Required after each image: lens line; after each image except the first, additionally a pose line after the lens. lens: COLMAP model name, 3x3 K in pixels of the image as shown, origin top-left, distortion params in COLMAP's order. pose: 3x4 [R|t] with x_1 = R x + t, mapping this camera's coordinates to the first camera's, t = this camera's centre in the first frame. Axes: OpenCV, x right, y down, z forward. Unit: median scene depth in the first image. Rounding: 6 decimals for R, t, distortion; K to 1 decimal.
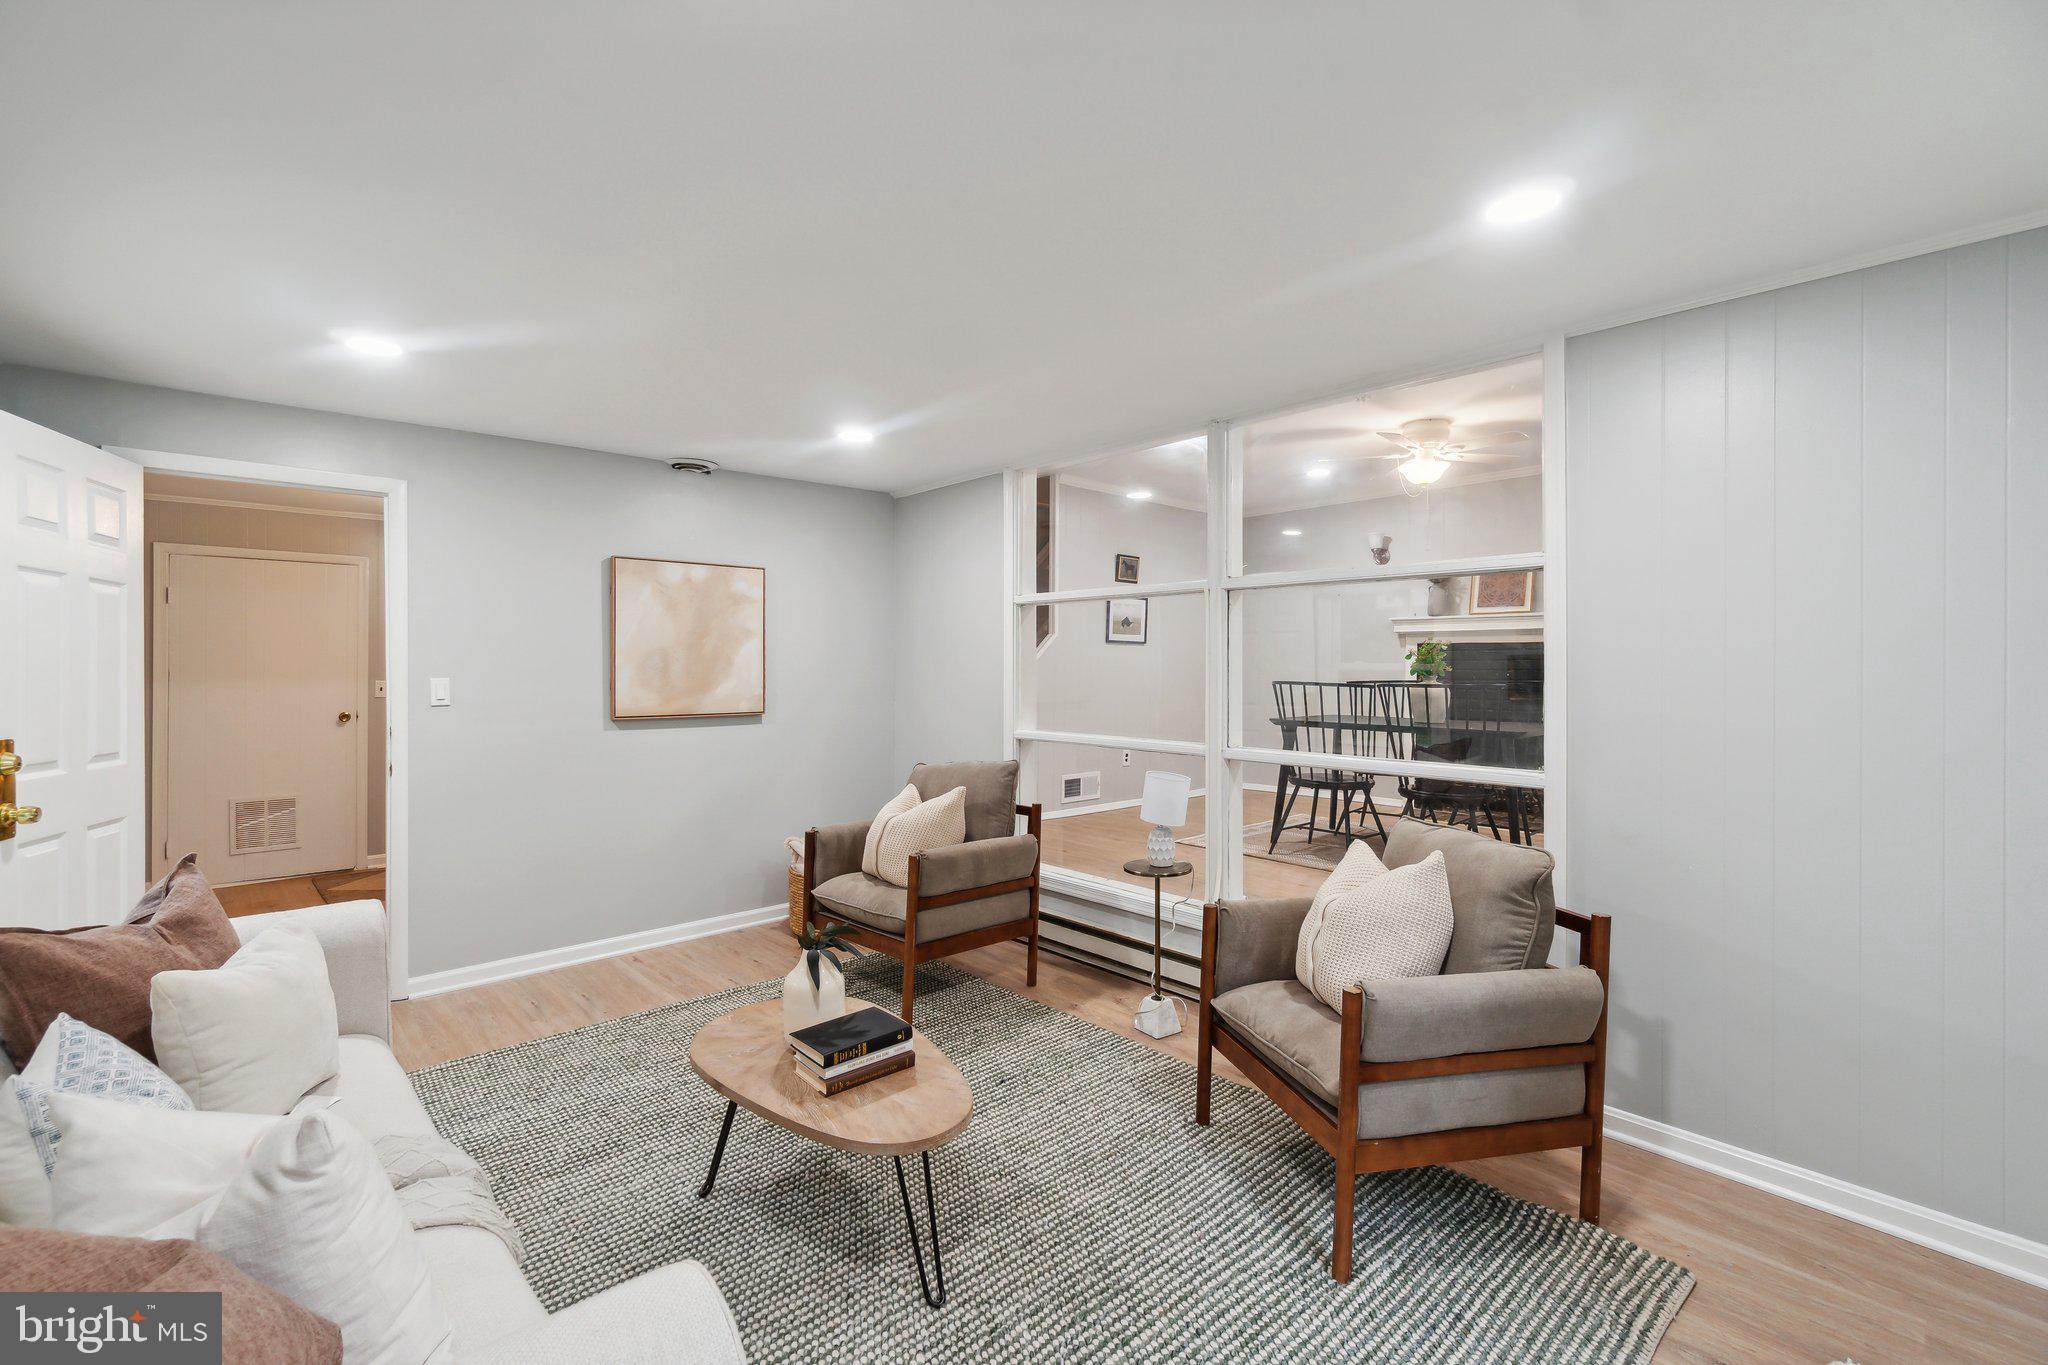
lens RADIAL K [[863.6, 0, 994.4], [0, 863.6, 673.5], [0, 0, 1]] dist [0.000182, 0.000008]
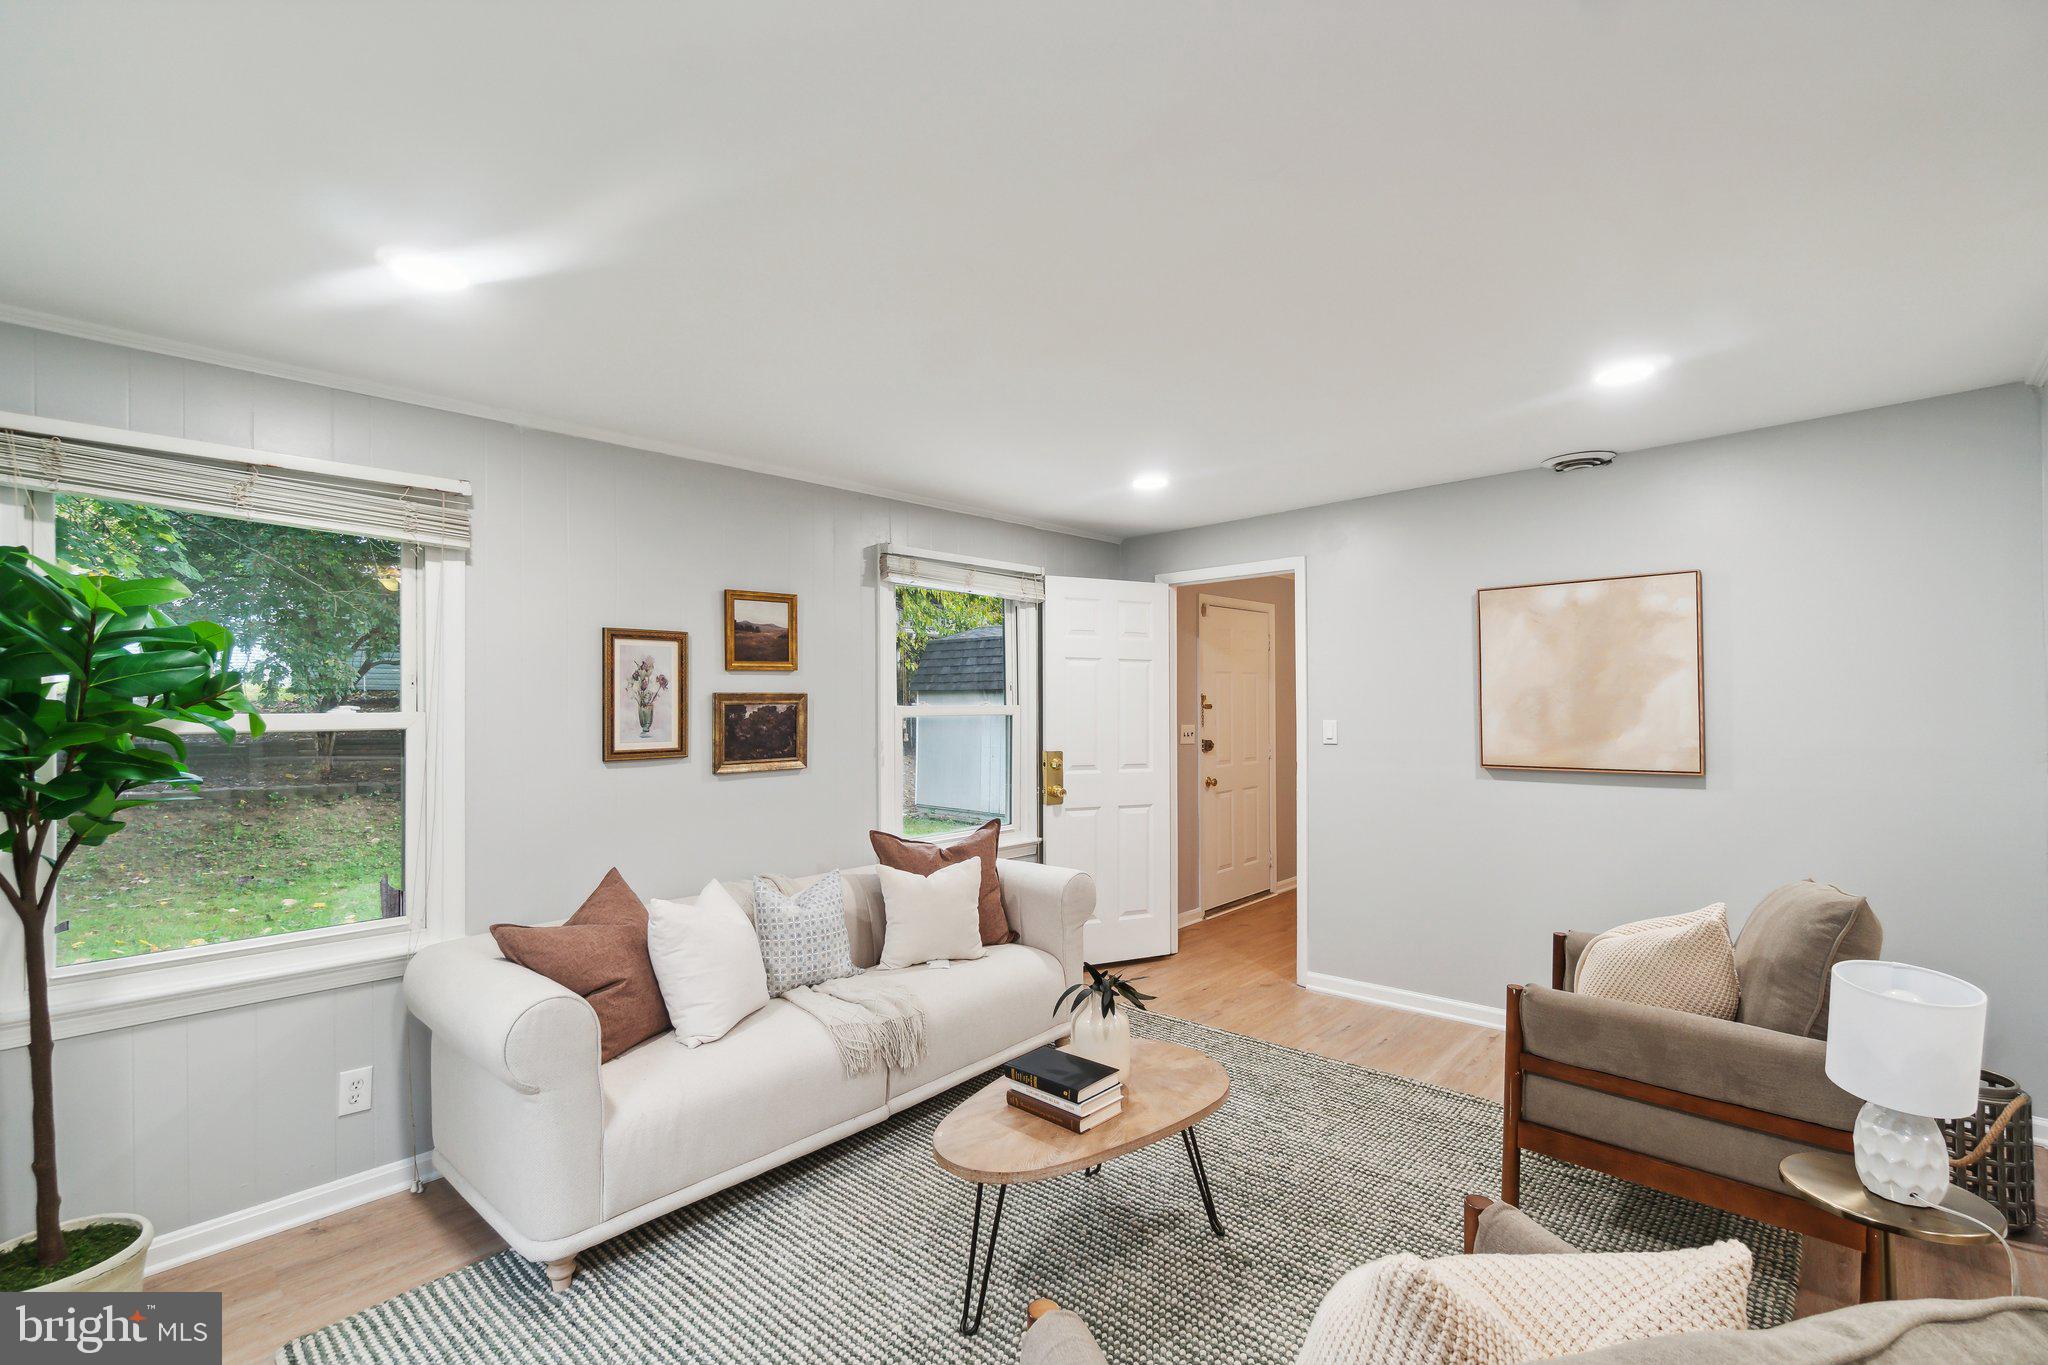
lens RADIAL K [[889.0, 0, 1020.5], [0, 889.0, 696.4], [0, 0, 1]] dist [0.000073, -0.000026]
pose [[0.118687, -0.011380, -0.992866, 0.430401], [0.002057, 0.999935, -0.011215, -0.011997], [0.992930, -0.000711, 0.118703, 0.393147]]
